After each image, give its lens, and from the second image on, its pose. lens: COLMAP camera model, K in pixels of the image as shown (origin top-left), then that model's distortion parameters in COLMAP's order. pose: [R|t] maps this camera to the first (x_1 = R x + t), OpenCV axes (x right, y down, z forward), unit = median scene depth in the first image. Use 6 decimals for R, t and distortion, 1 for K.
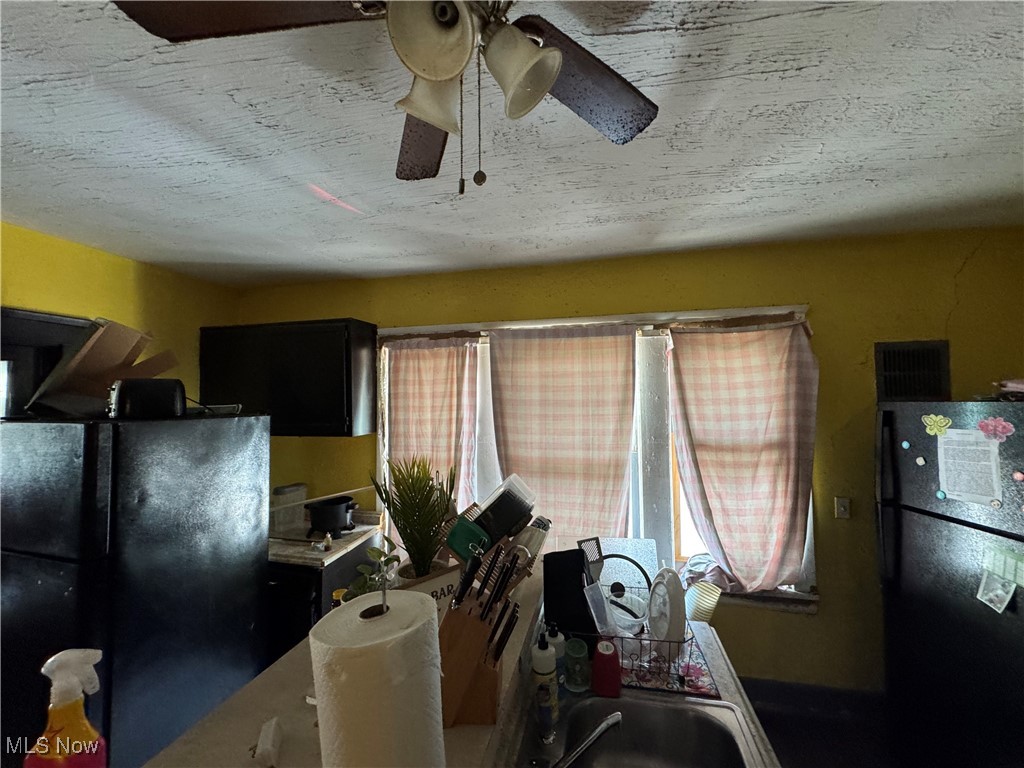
lens RADIAL K [[409.6, 0, 512.5], [0, 409.6, 383.1], [0, 0, 1]] dist [-0.003842, 0.000642]
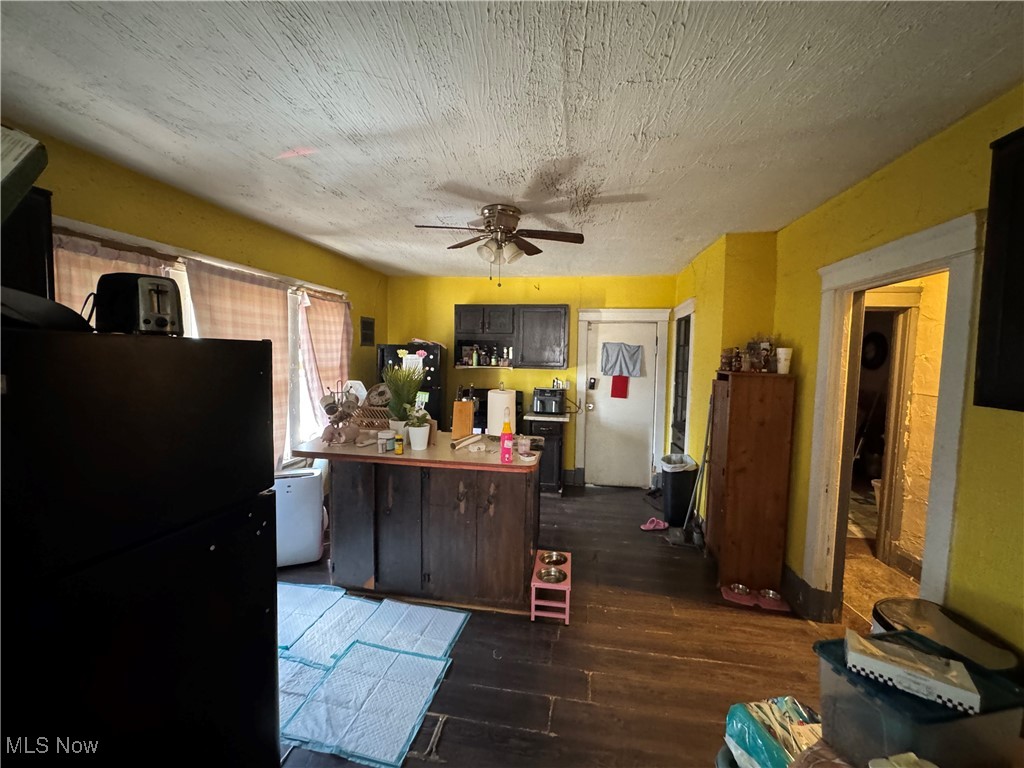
lens RADIAL K [[409.6, 0, 512.5], [0, 409.6, 383.1], [0, 0, 1]] dist [-0.003842, 0.000642]
pose [[-0.064180, -0.064799, 0.995832, -1.212419], [-0.066537, 0.995947, 0.060518, 0.061113], [-0.995718, -0.062375, -0.068231, 0.321294]]
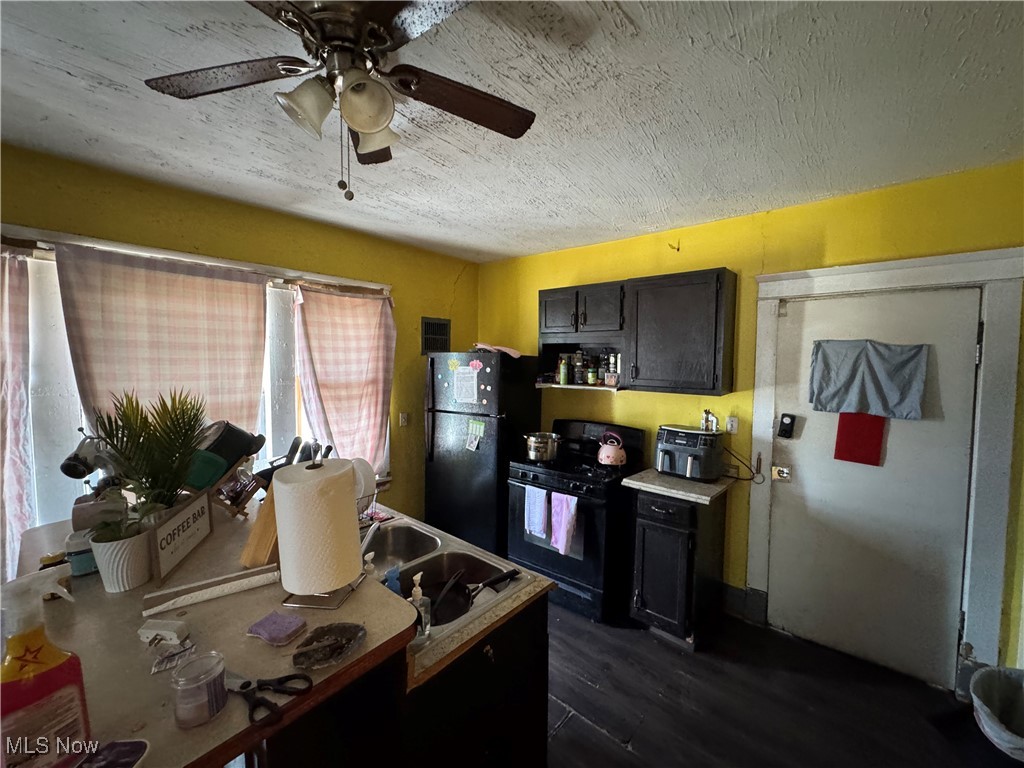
lens RADIAL K [[409.6, 0, 512.5], [0, 409.6, 383.1], [0, 0, 1]] dist [-0.003842, 0.000642]
pose [[0.473539, -0.037385, 0.879979, -0.361566], [-0.058568, 0.995551, 0.073811, 0.021875], [-0.878824, -0.086491, 0.469242, -0.097978]]
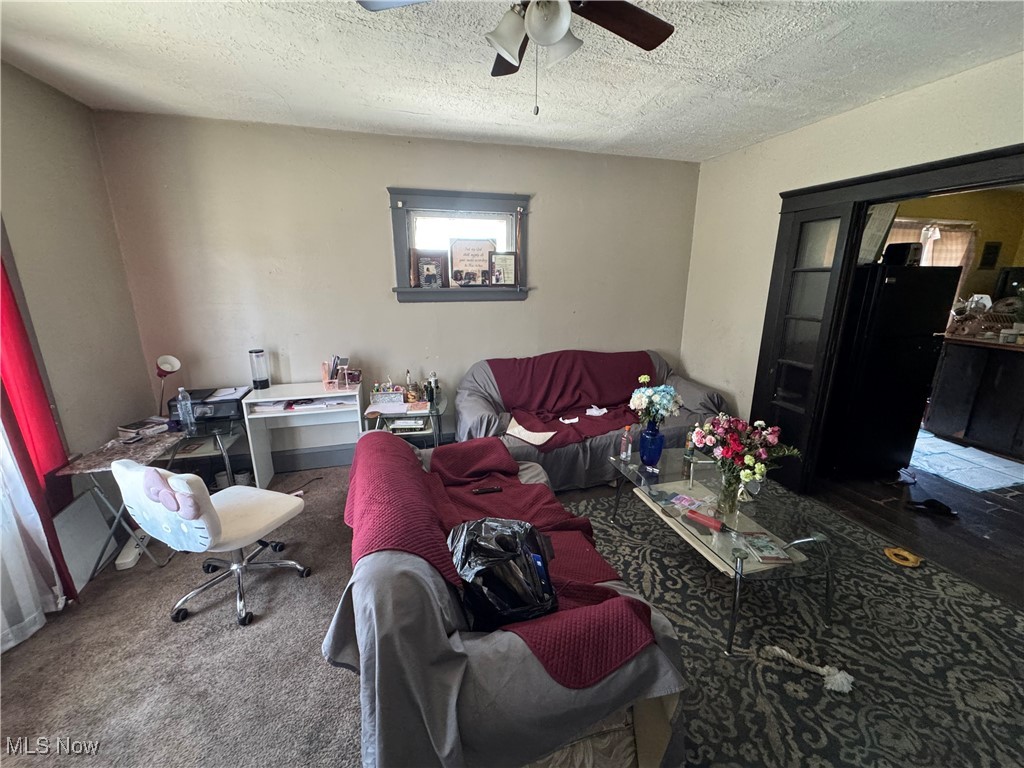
lens RADIAL K [[409.6, 0, 512.5], [0, 409.6, 383.1], [0, 0, 1]] dist [-0.003842, 0.000642]
pose [[0.875517, -0.110100, 0.470476, -2.445857], [-0.032522, 0.958058, 0.284723, 0.092205], [-0.482091, -0.264581, 0.835216, 0.147444]]
